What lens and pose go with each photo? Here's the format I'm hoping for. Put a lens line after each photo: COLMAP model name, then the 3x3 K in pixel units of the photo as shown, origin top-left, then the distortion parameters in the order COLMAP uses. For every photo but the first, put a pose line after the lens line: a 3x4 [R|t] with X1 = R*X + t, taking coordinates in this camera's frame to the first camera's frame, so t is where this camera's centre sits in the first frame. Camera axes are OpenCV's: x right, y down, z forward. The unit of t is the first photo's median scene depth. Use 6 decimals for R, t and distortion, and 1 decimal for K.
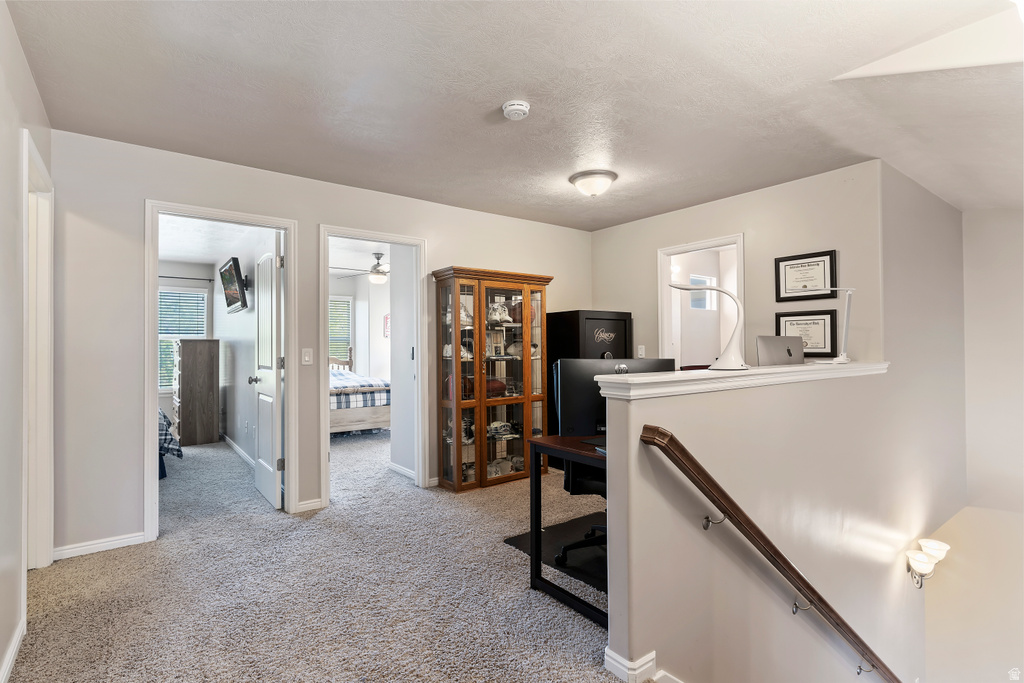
lens RADIAL K [[502.2, 0, 509.5], [0, 502.2, 341.3], [0, 0, 1]] dist [-0.009087, 0.000001]
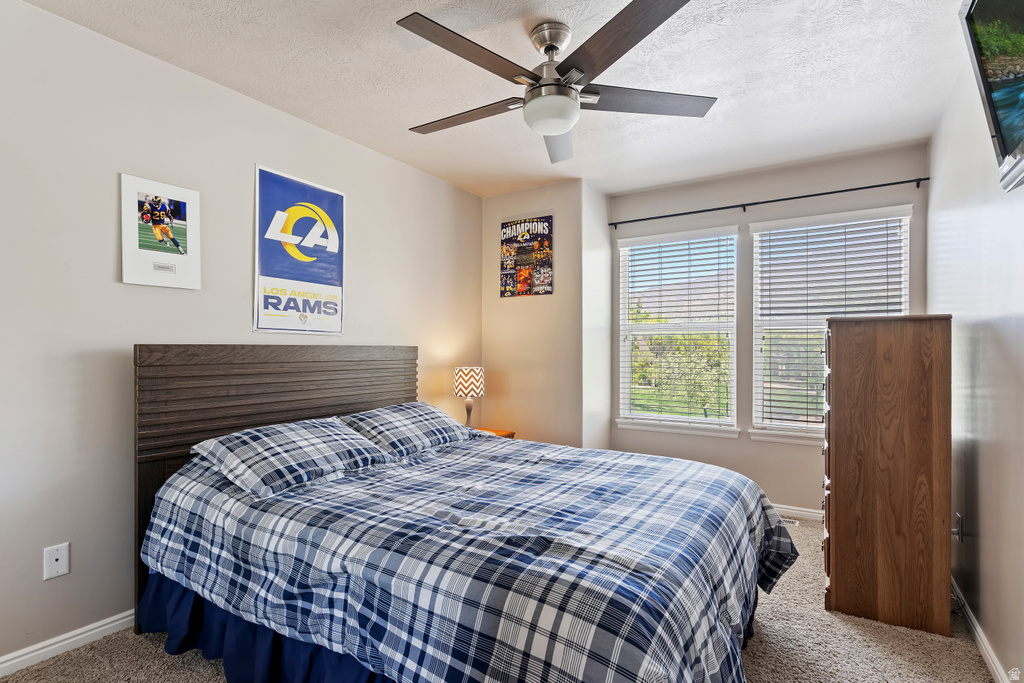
lens RADIAL K [[502.2, 0, 505.6], [0, 502.2, 342.2], [0, 0, 1]] dist [-0.009087, 0.000001]
pose [[0.329701, 0.001013, -0.944085, -0.373619], [0.012239, 0.999911, 0.005347, 0.008343], [0.944006, -0.013317, 0.329659, 0.627583]]
